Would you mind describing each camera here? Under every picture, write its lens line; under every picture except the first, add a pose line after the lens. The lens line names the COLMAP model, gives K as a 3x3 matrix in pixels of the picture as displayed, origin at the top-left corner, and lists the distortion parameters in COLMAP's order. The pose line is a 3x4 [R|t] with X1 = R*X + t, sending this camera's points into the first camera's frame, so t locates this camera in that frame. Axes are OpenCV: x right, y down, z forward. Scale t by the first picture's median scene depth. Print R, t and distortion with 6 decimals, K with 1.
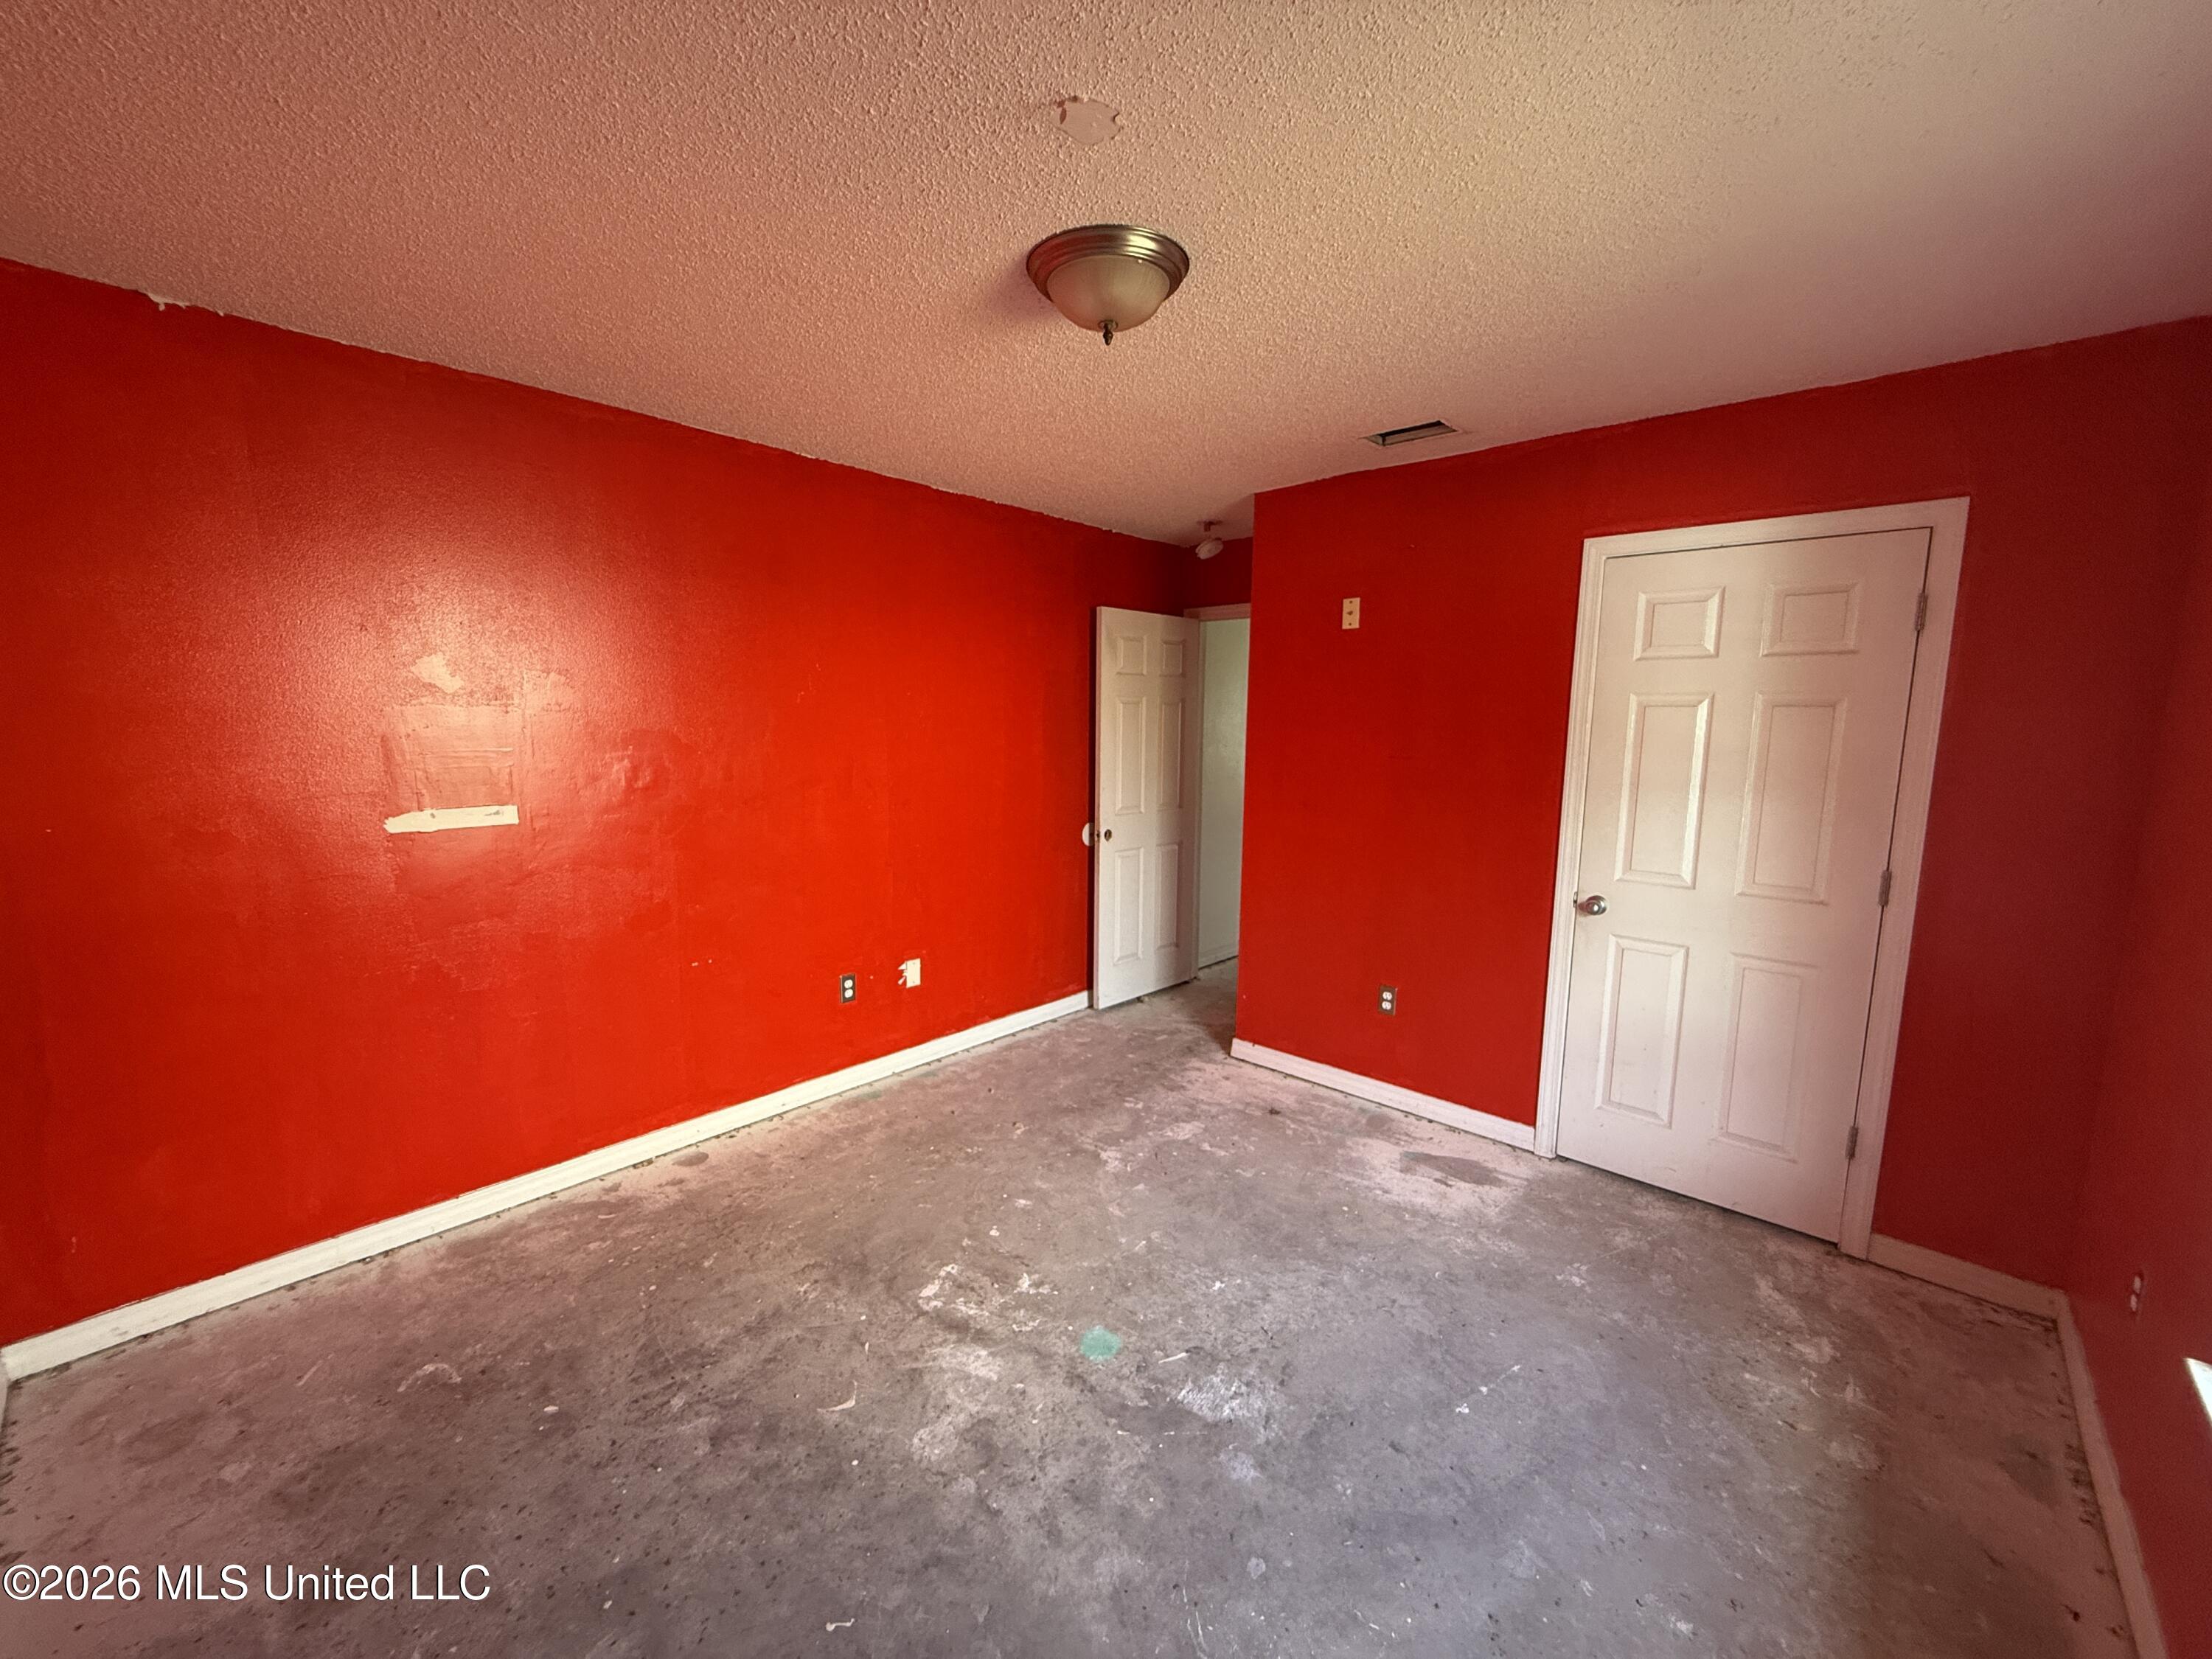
lens RADIAL K [[878.2, 0, 1097.7], [0, 878.2, 829.9], [0, 0, 1]] dist [-0.000067, 0.000545]
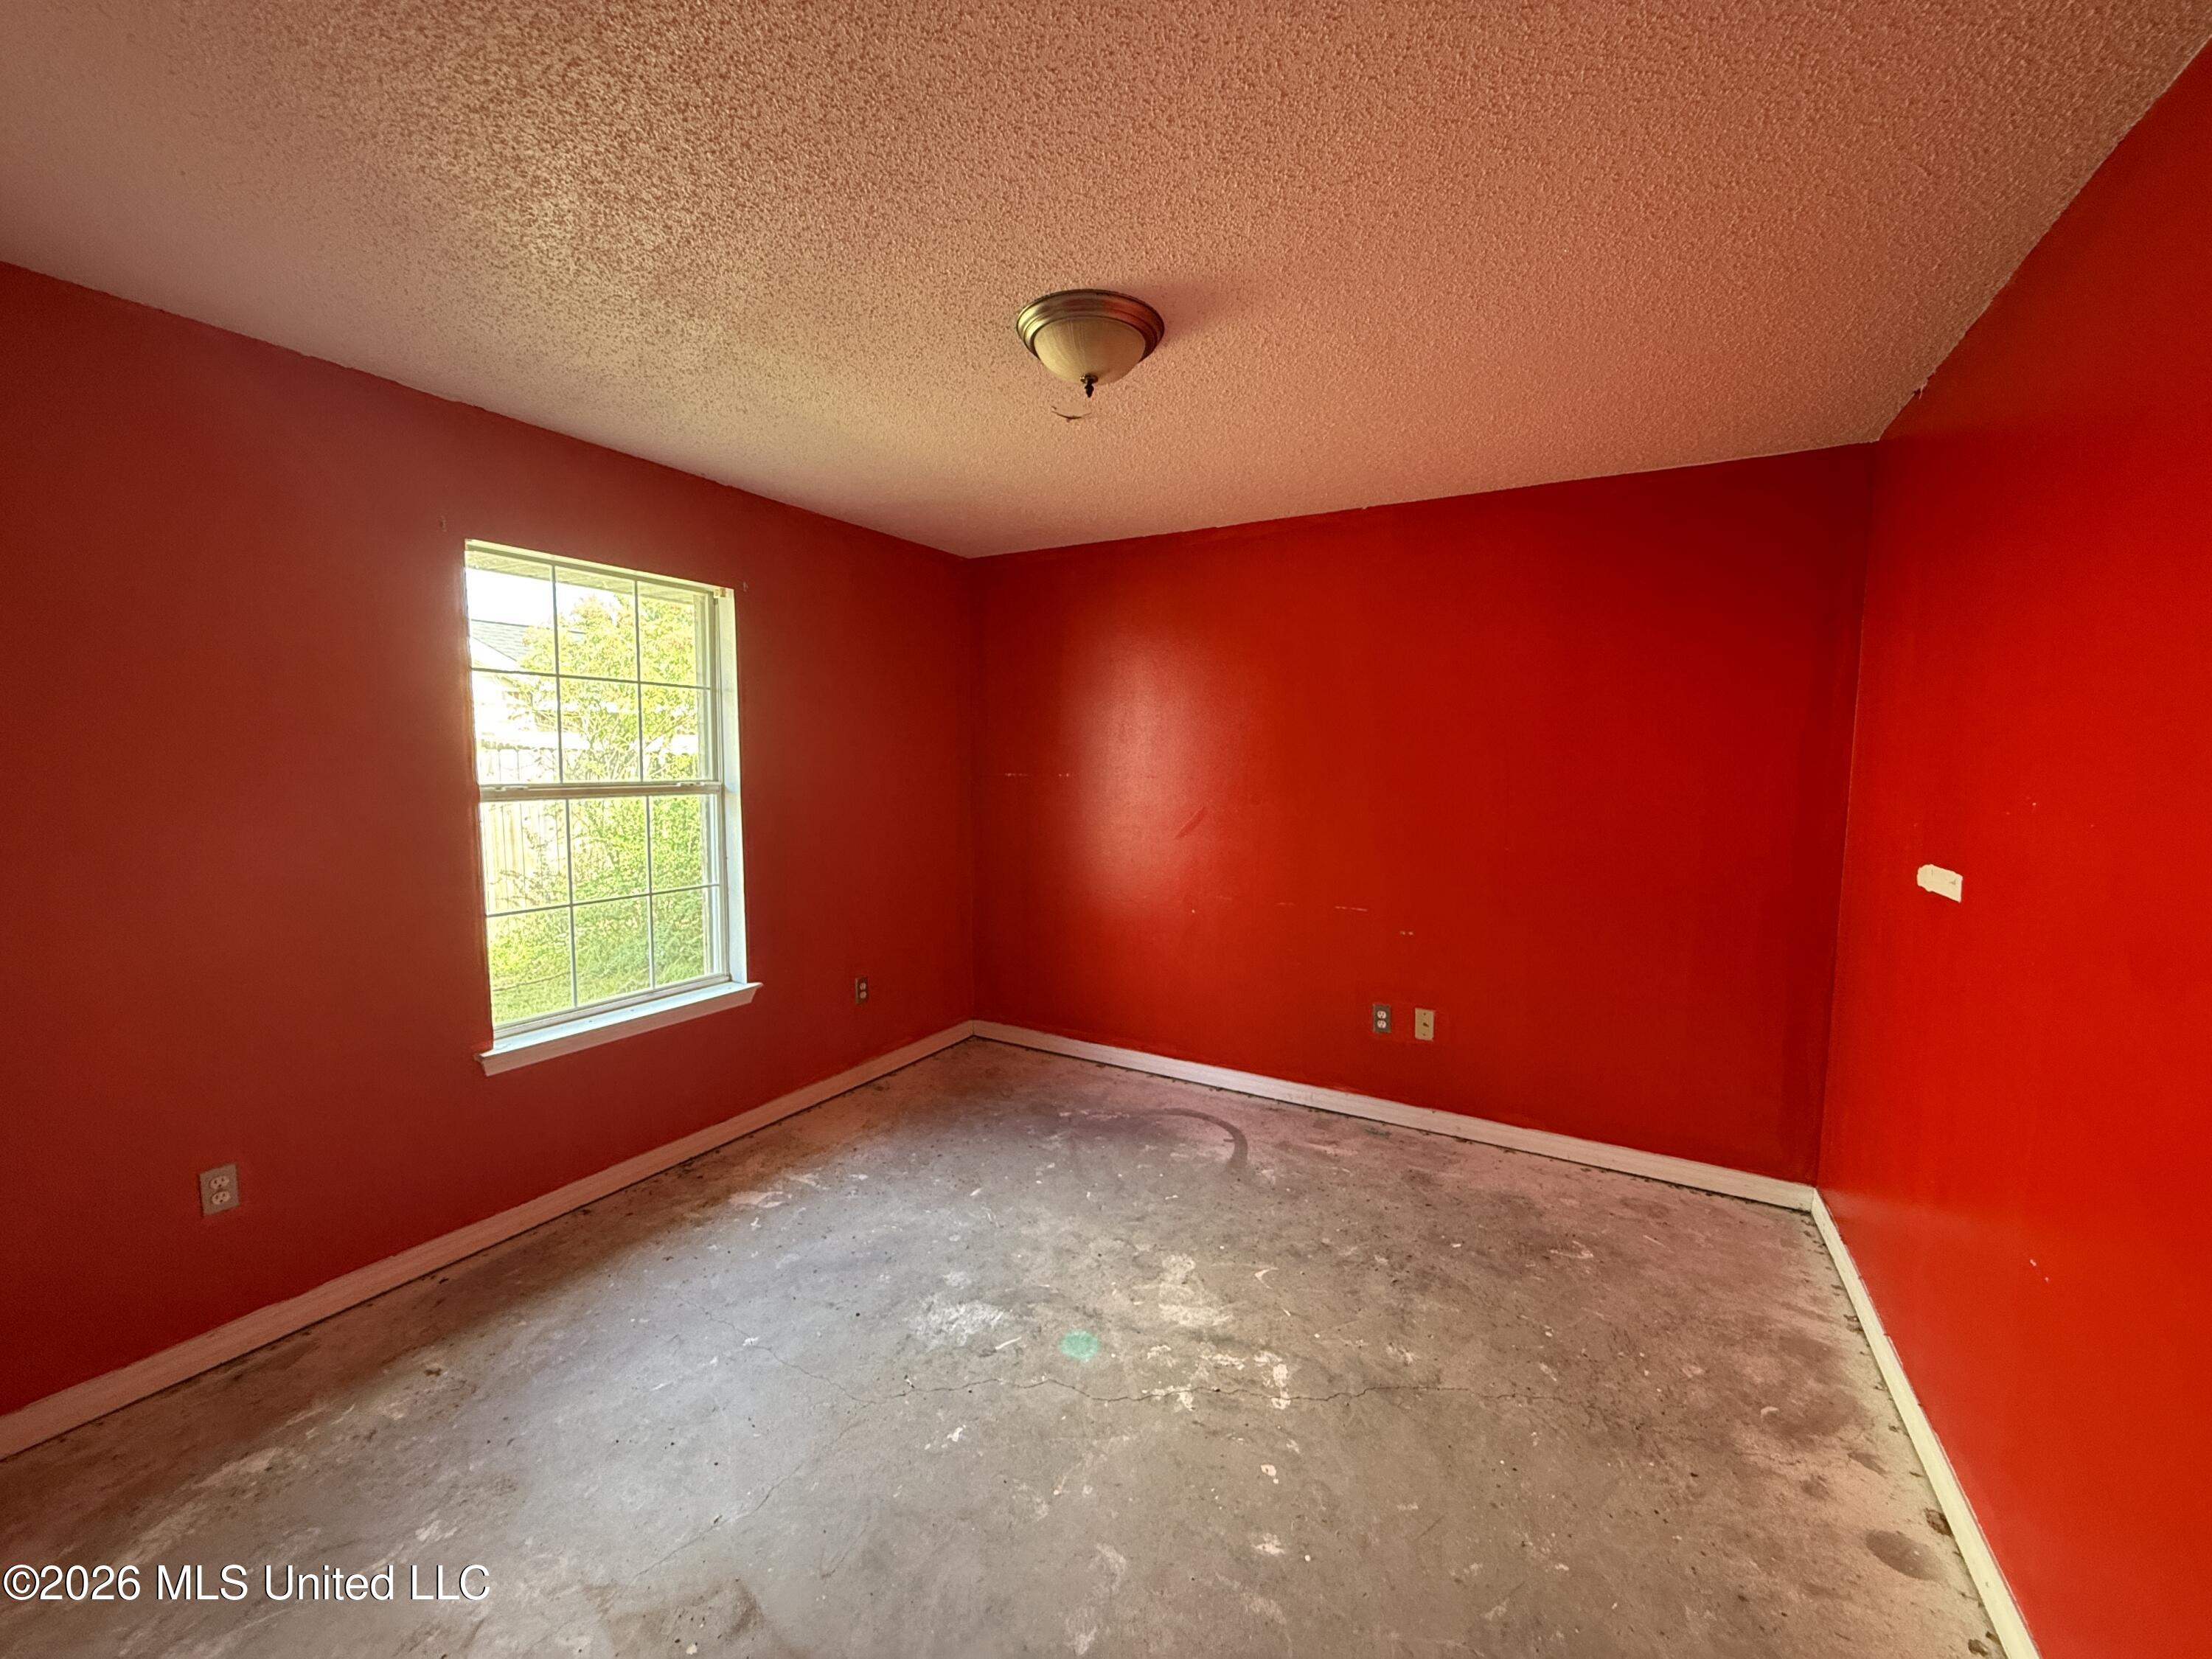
lens RADIAL K [[893.3, 0, 1106.0], [0, 893.3, 829.5], [0, 0, 1]] dist [-0.000444, 0.000063]
pose [[-0.976192, -0.000140, -0.216910, 0.207615], [-0.046309, 0.977079, 0.207780, -0.230791], [0.211910, 0.212878, -0.953822, 1.949005]]
